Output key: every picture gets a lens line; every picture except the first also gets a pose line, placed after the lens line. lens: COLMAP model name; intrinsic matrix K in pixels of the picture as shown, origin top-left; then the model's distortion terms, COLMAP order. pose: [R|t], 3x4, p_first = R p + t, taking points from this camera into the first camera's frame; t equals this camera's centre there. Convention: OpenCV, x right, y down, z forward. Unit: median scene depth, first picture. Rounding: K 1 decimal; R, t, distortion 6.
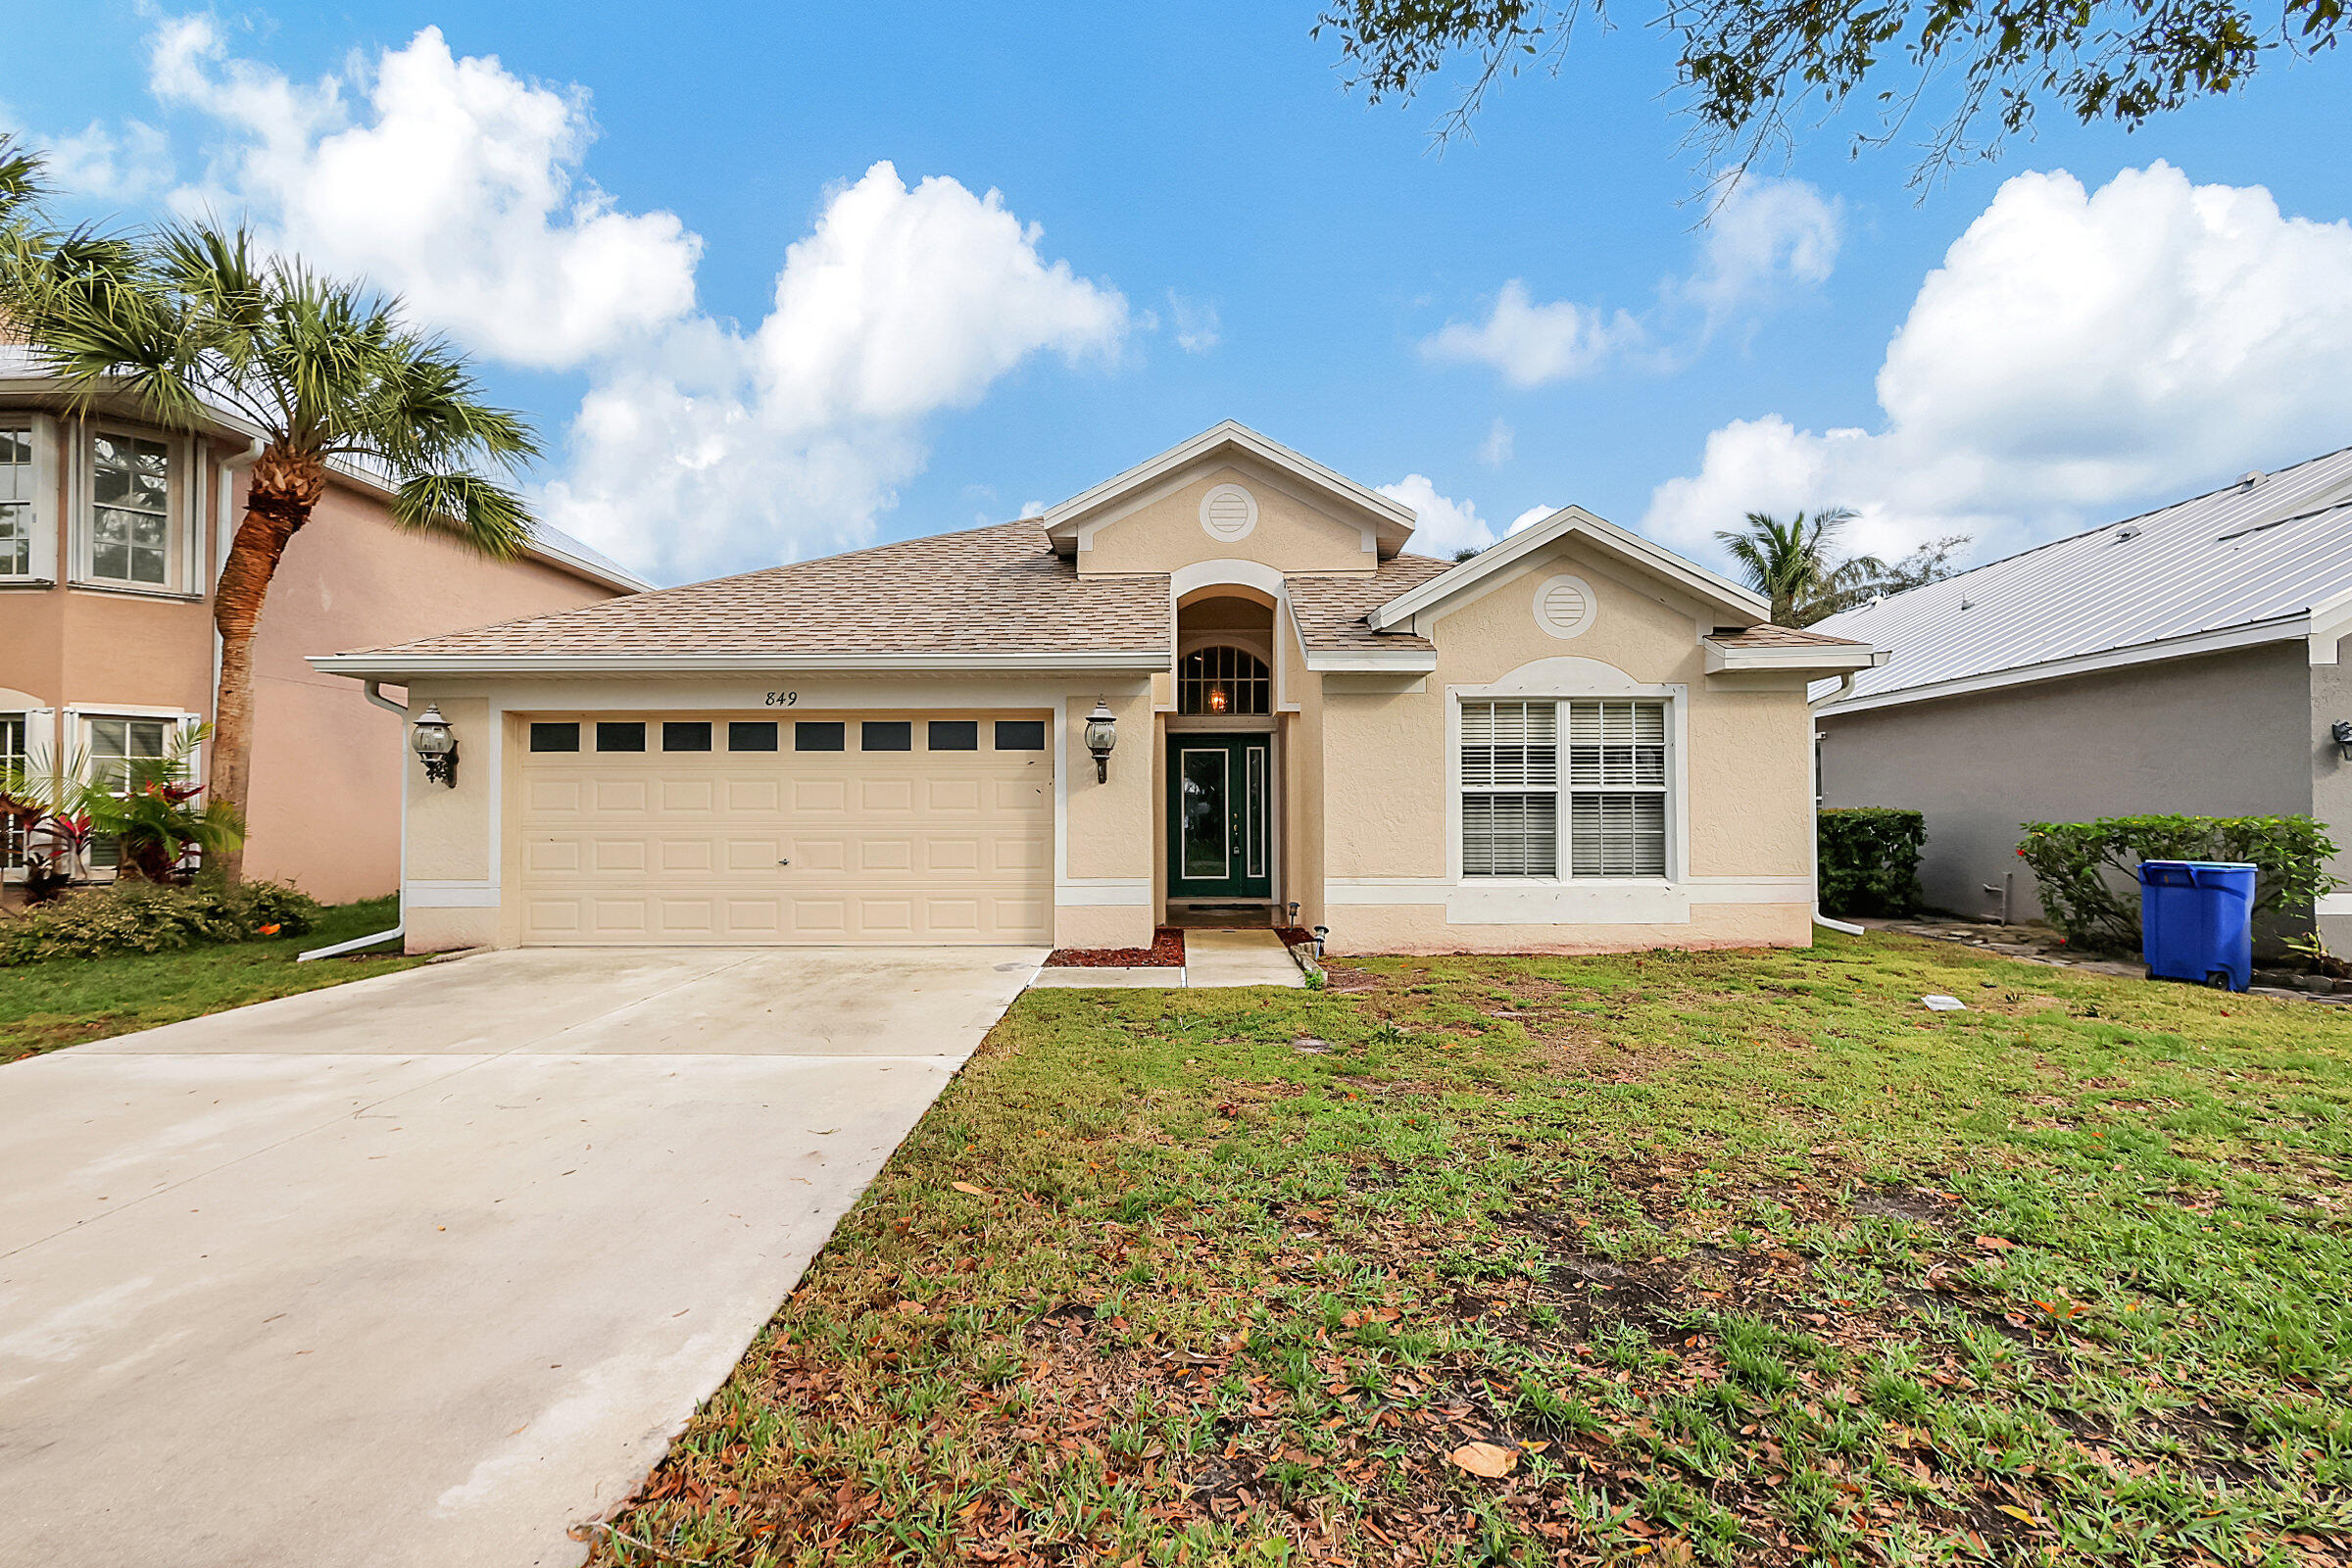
lens RADIAL K [[1112.0, 0, 1176.0], [0, 1112.0, 784.0], [0, 0, 1]] dist [-0.001080, -0.000254]
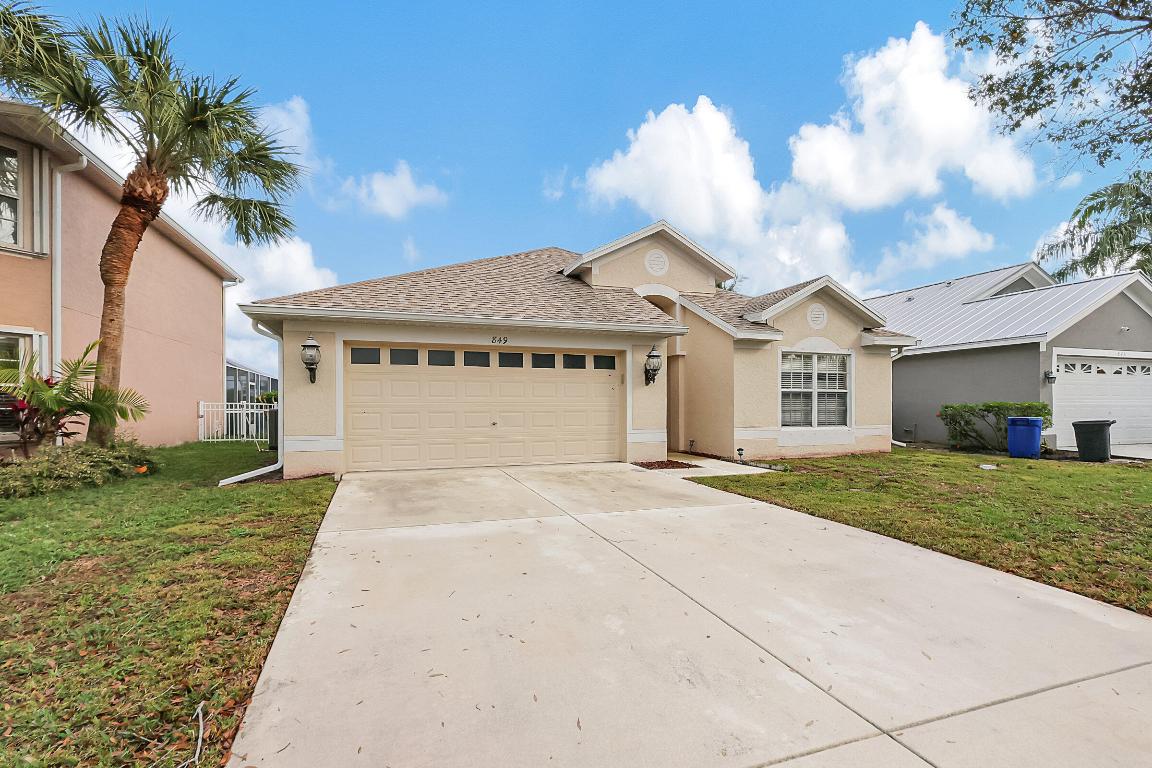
lens RADIAL K [[554.0, 0, 577.5], [0, 554.0, 405.4], [0, 0, 1]] dist [-0.002127, -0.000568]
pose [[0.937483, 0.001307, 0.348028, -0.566776], [-0.011784, 0.999539, 0.027989, 0.009275], [-0.347831, -0.030341, 0.937066, 0.035445]]
